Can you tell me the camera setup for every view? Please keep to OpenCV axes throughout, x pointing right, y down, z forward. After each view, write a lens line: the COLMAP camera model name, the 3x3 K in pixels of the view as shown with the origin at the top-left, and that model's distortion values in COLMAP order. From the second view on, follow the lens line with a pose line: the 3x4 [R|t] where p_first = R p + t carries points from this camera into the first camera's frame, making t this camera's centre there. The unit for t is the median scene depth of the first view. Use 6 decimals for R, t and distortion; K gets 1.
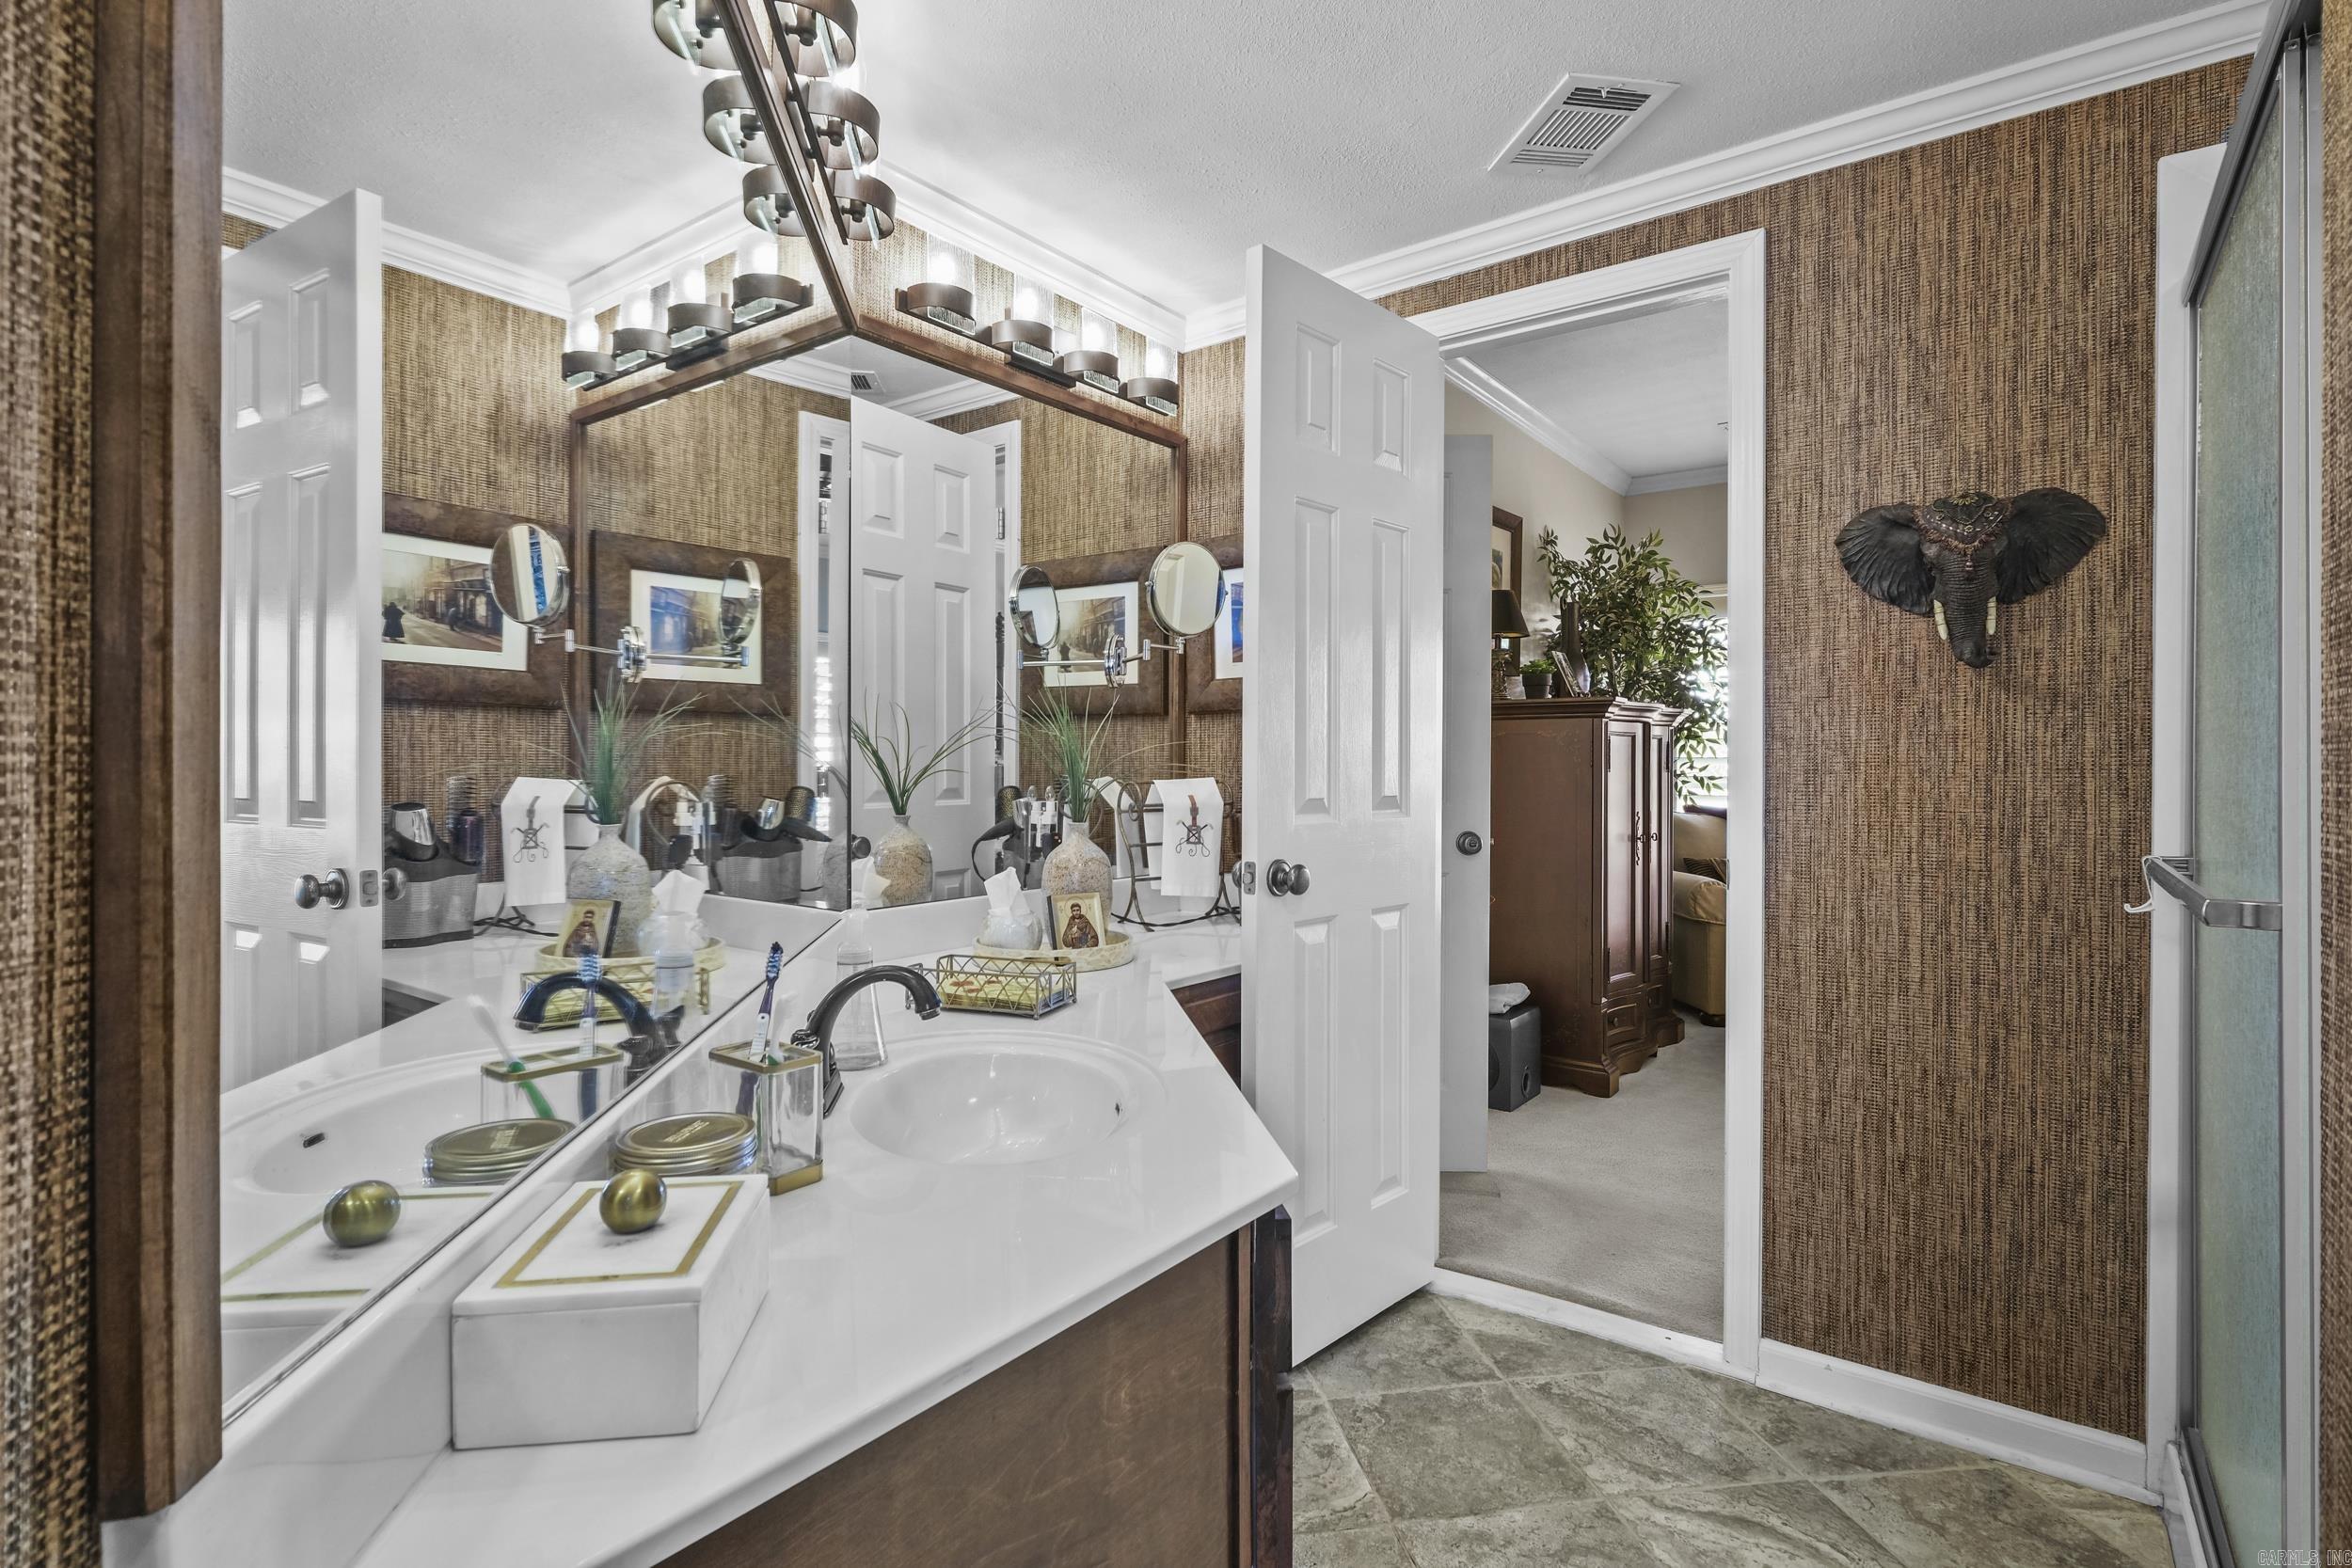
lens RADIAL K [[1140.6, 0, 1171.6], [0, 1140.6, 777.3], [0, 0, 1]] dist [-0.011515, 0.000052]
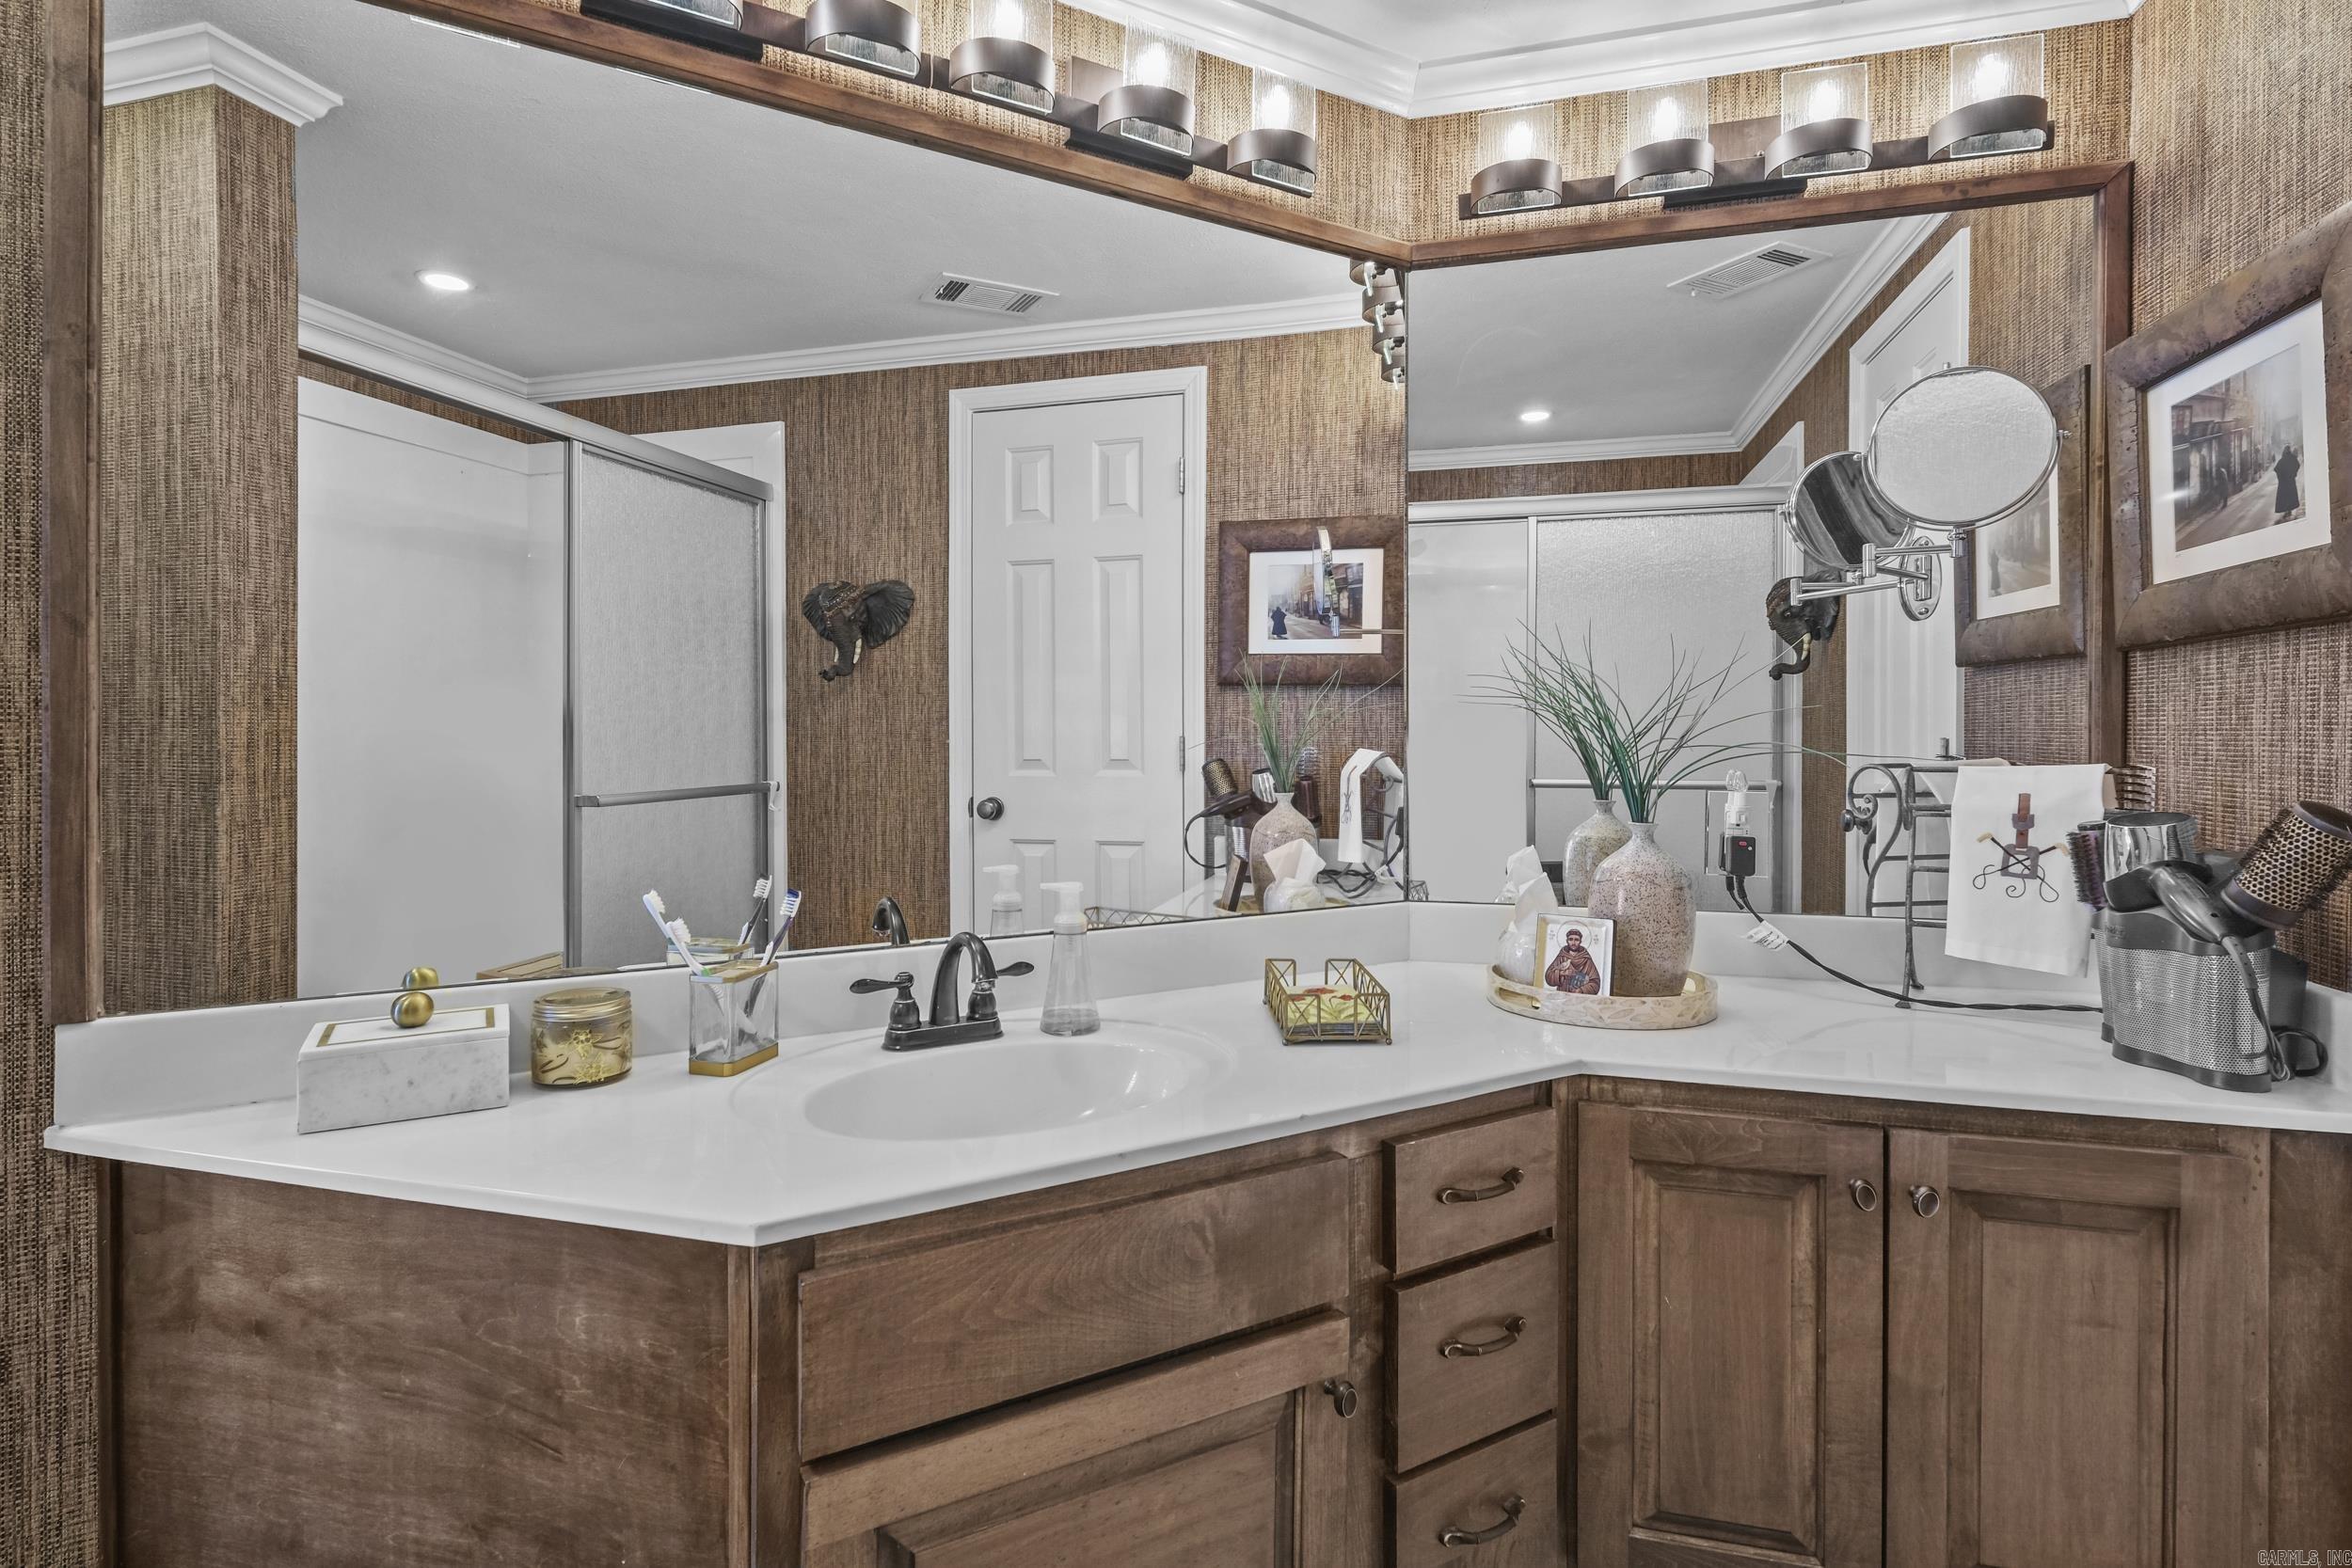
lens RADIAL K [[1178.3, 0, 1174.9], [0, 1178.3, 737.1], [0, 0, 1]] dist [-0.004124, -0.000368]
pose [[0.374839, 0.002228, -0.927087, 0.449257], [-0.005824, 0.999983, 0.000048, -0.011453], [0.927071, 0.005381, 0.374846, 0.403472]]
